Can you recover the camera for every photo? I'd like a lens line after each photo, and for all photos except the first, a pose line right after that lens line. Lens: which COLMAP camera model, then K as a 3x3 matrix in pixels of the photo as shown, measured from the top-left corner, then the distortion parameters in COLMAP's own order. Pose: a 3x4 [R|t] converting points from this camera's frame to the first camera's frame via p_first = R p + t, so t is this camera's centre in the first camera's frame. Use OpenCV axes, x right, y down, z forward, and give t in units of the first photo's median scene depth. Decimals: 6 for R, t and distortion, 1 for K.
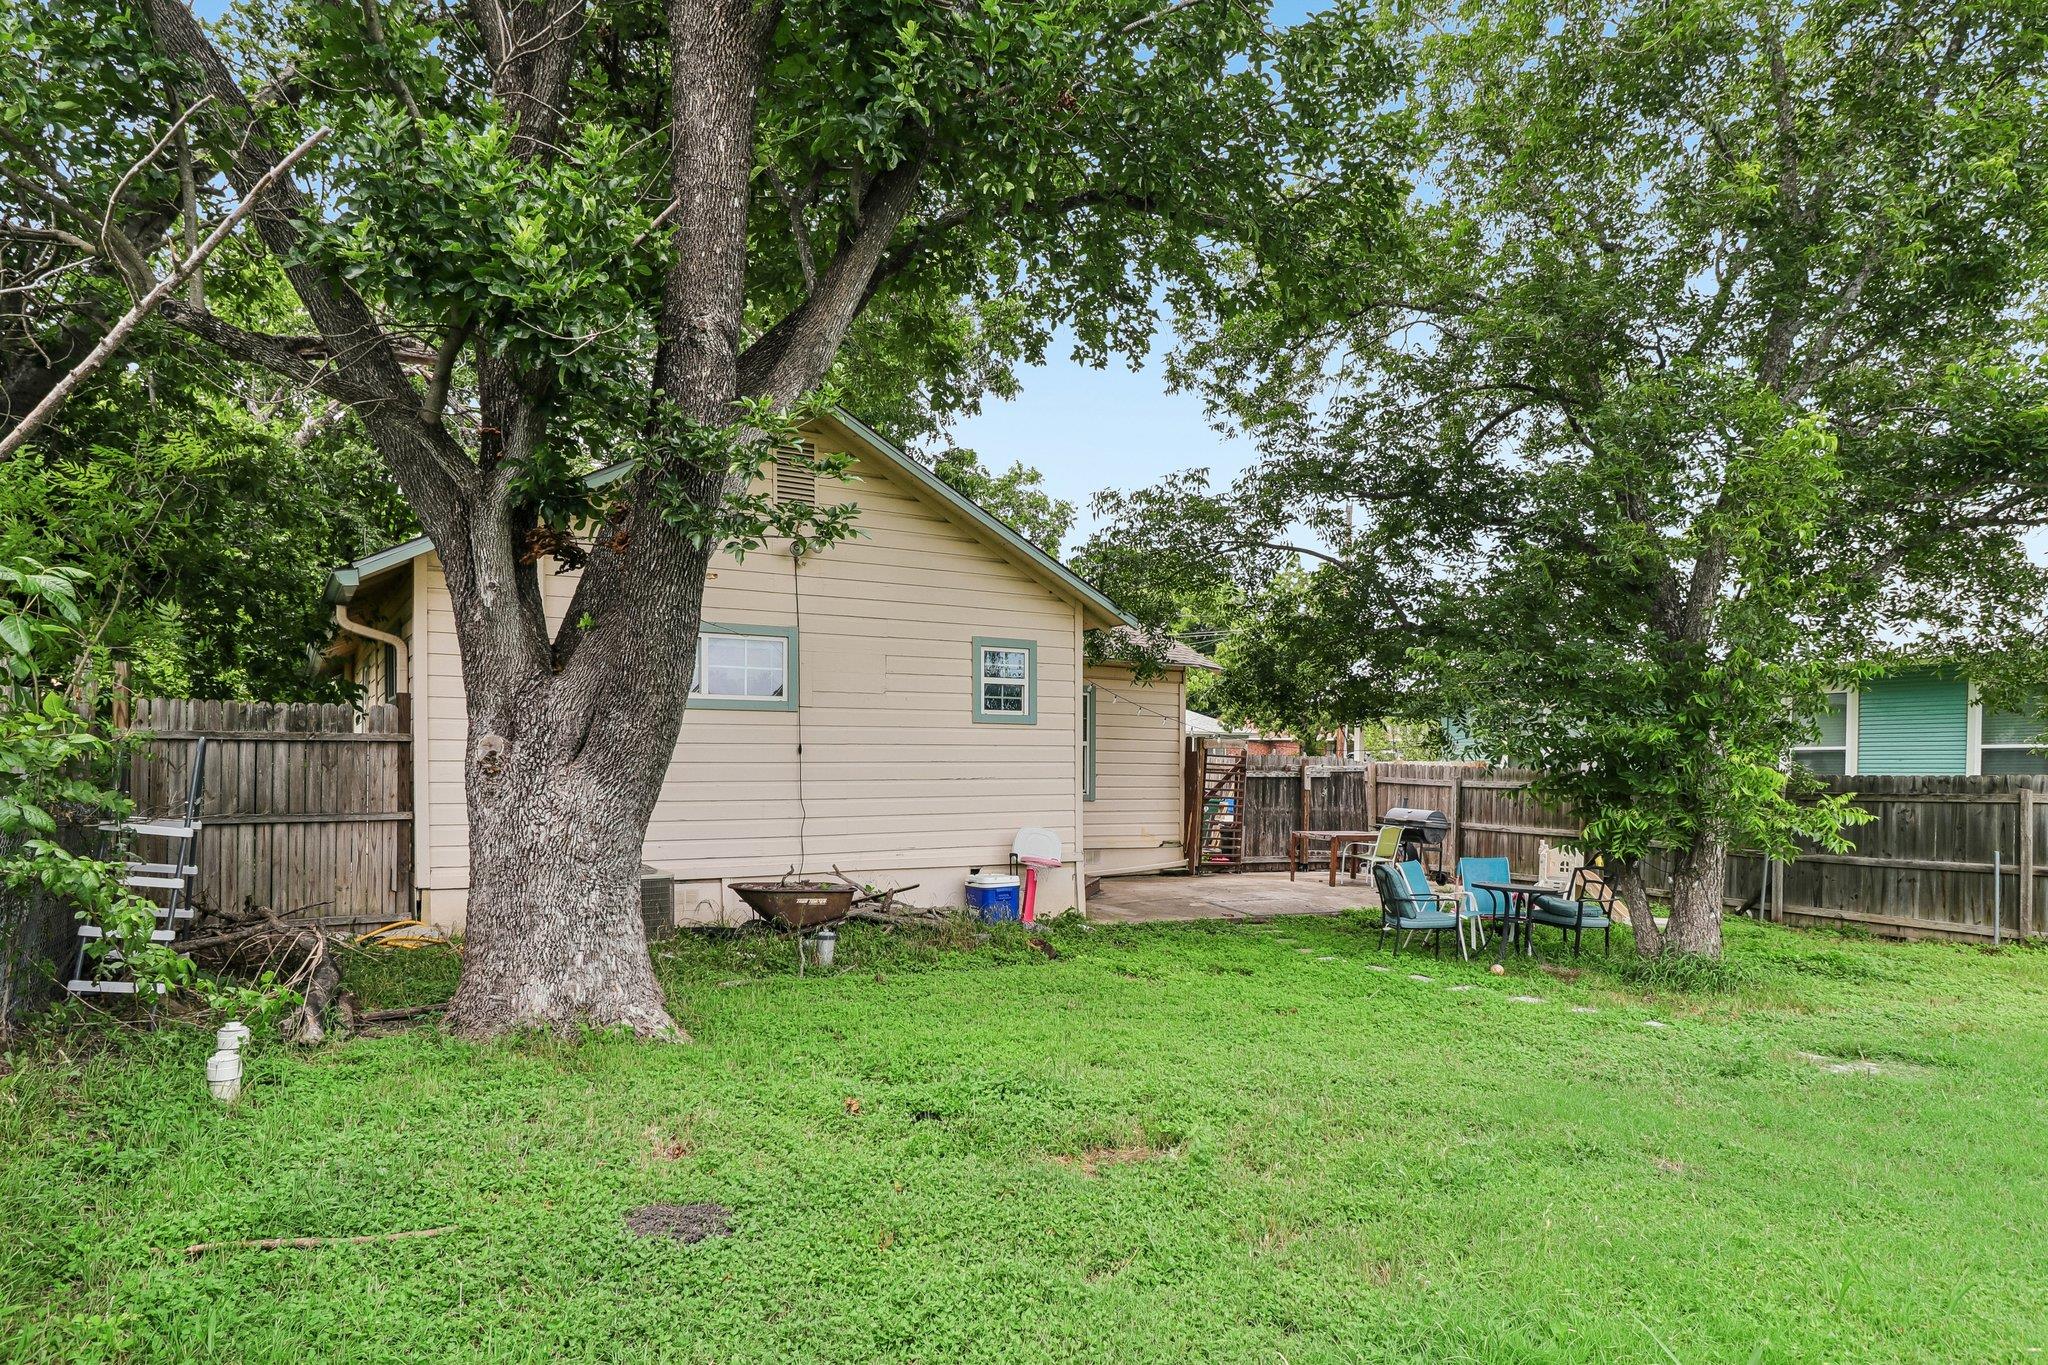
lens RADIAL K [[1225.3, 0, 1025.6], [0, 1225.3, 697.7], [0, 0, 1]] dist [0.000827, 0.000486]
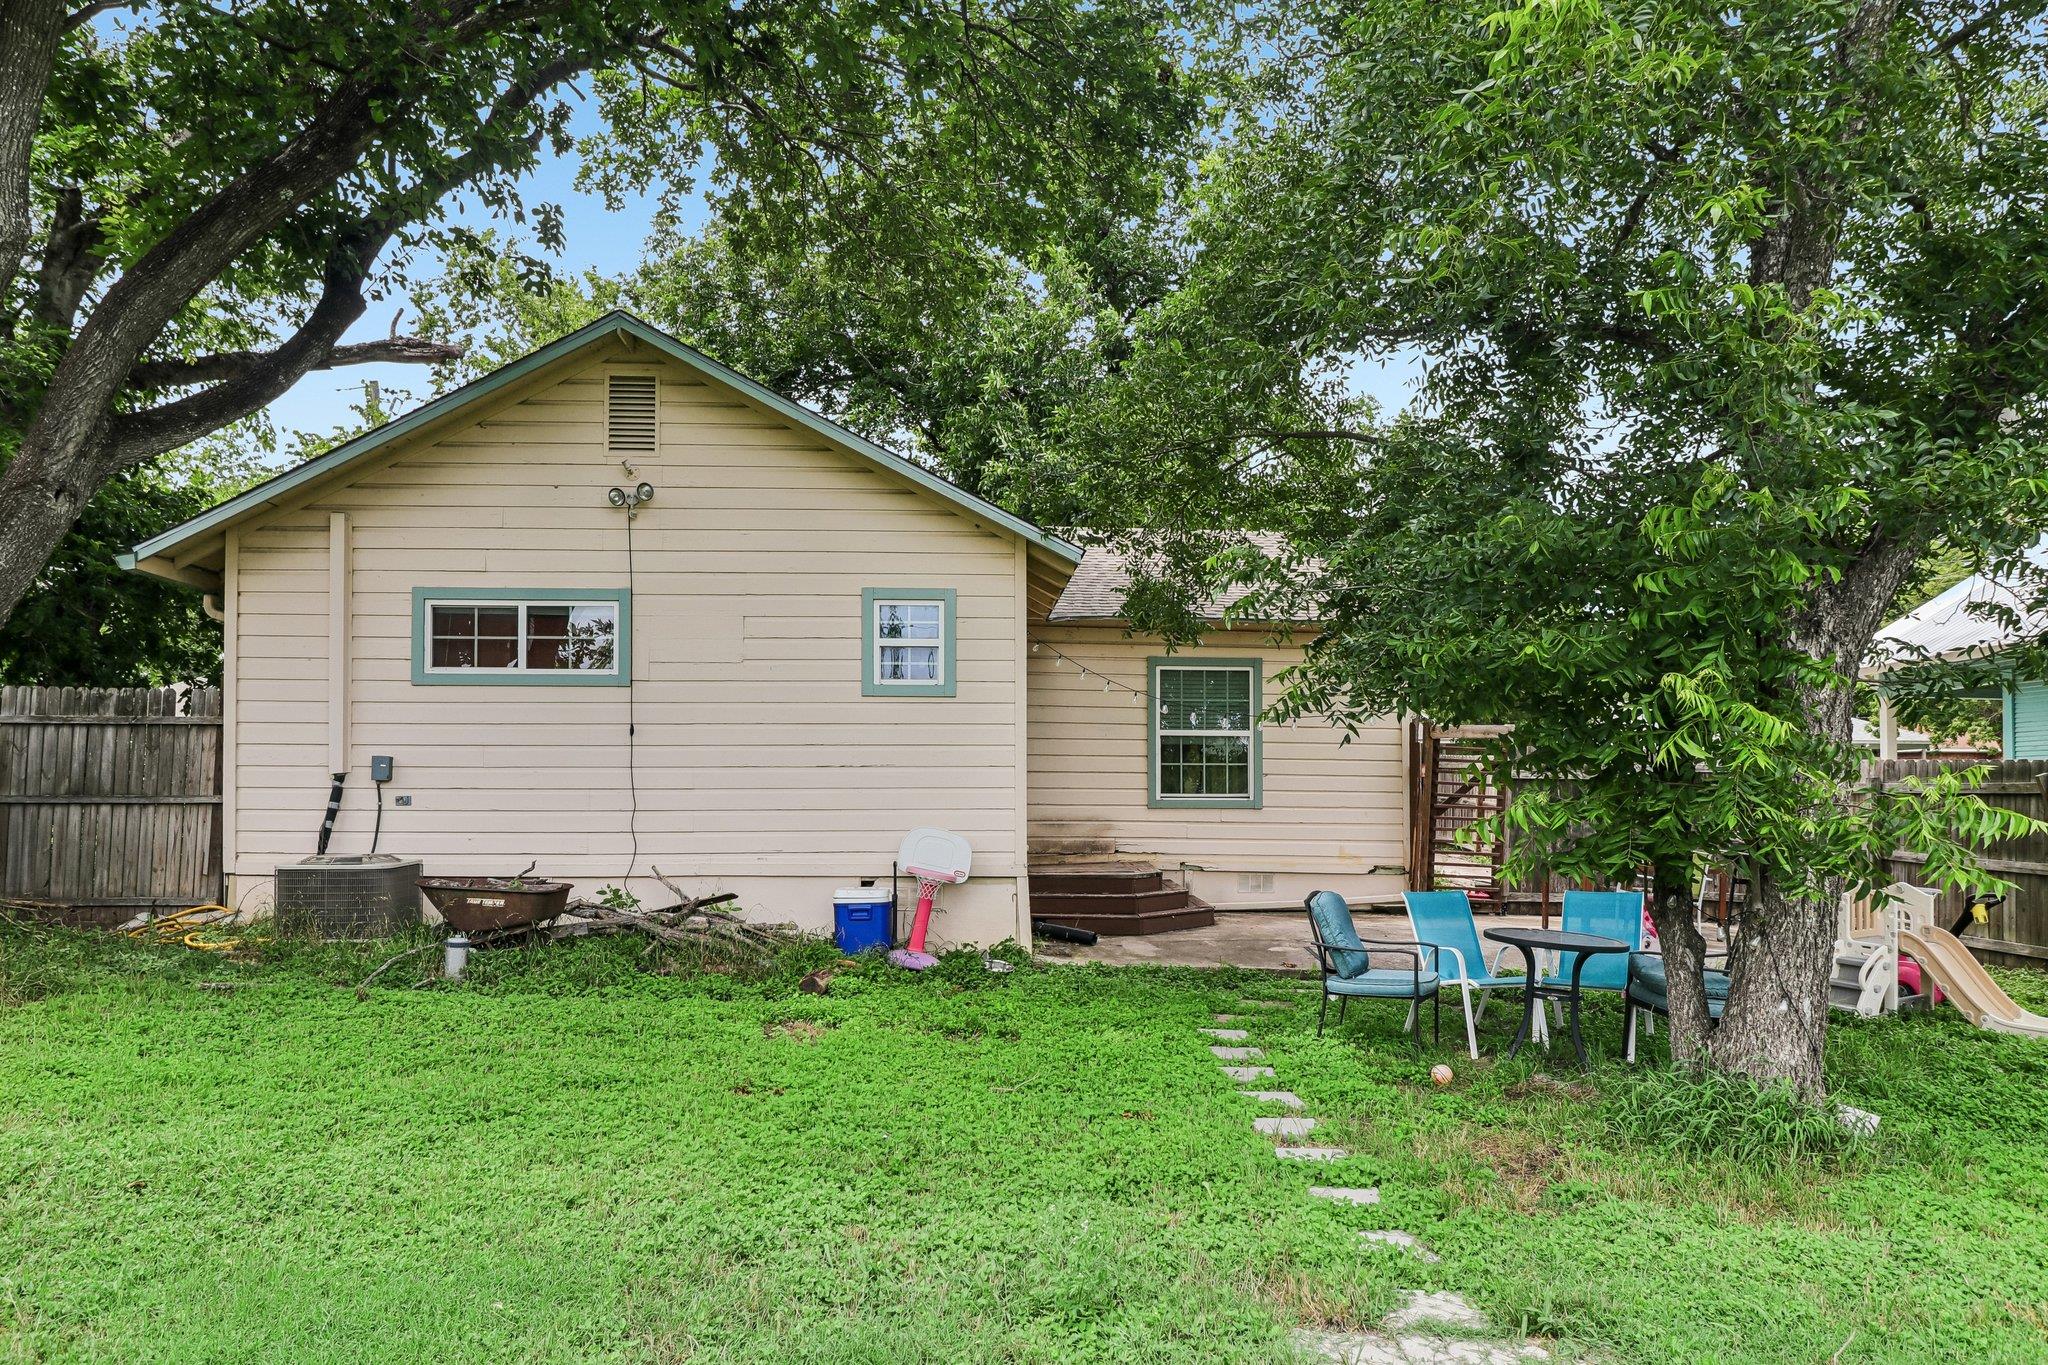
lens RADIAL K [[1311.8, 0, 1025.8], [0, 1311.8, 700.2], [0, 0, 1]] dist [-0.009423, -0.004126]
pose [[0.875034, -0.034364, -0.482841, 0.582680], [0.025828, 0.999371, -0.024319, 0.059025], [0.483372, 0.008809, 0.875371, 0.391277]]
